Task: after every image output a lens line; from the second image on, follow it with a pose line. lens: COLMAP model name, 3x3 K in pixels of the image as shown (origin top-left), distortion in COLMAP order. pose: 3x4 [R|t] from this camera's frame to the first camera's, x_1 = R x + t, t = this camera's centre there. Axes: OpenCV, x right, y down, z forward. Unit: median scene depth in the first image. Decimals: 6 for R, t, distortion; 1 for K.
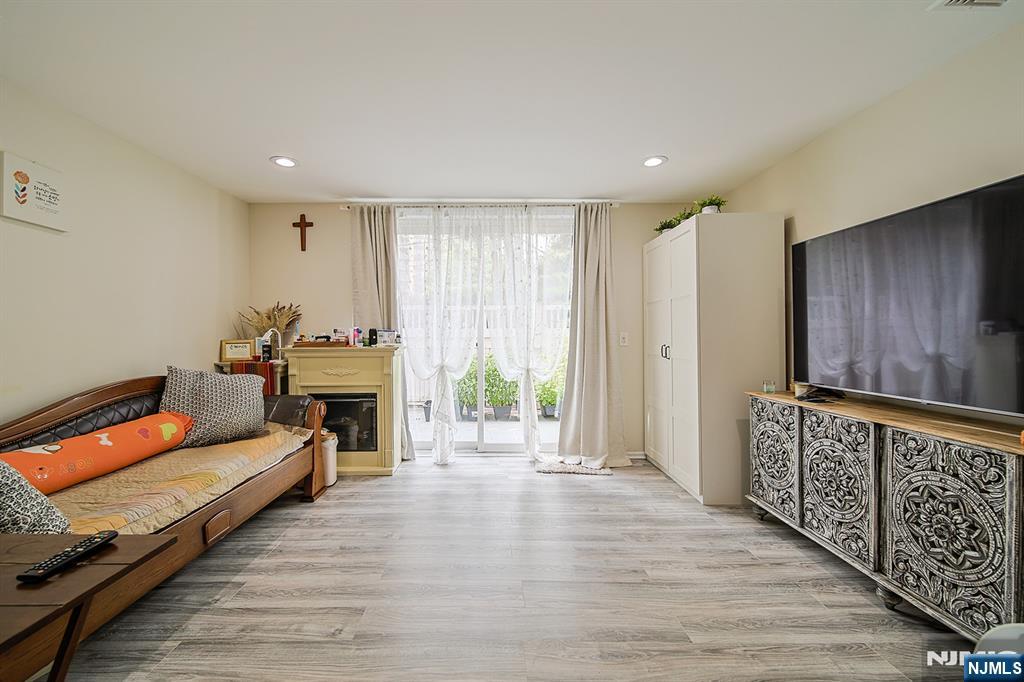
lens RADIAL K [[381.5, 0, 498.5], [0, 381.5, 338.9], [0, 0, 1]] dist [0.000184, -0.002625]
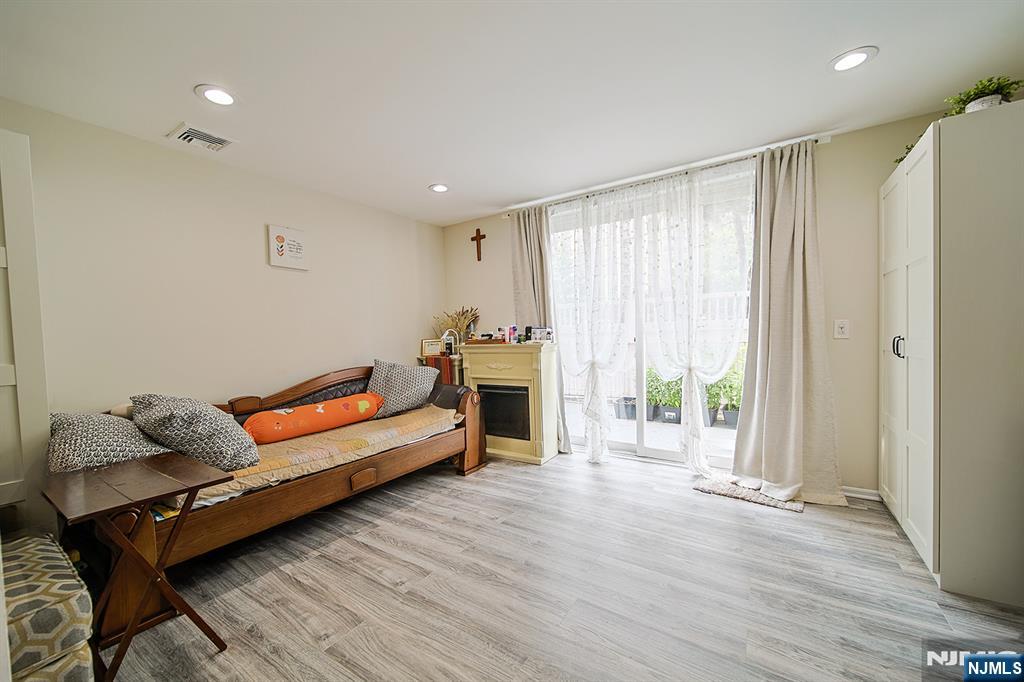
lens RADIAL K [[380.1, 0, 532.4], [0, 380.1, 350.4], [0, 0, 1]] dist [-0.001044, -0.000437]
pose [[0.846176, 0.000175, -0.532904, 0.257913], [0.022929, 0.999062, 0.036737, 0.001448], [0.532410, -0.043305, 0.845378, 0.110964]]
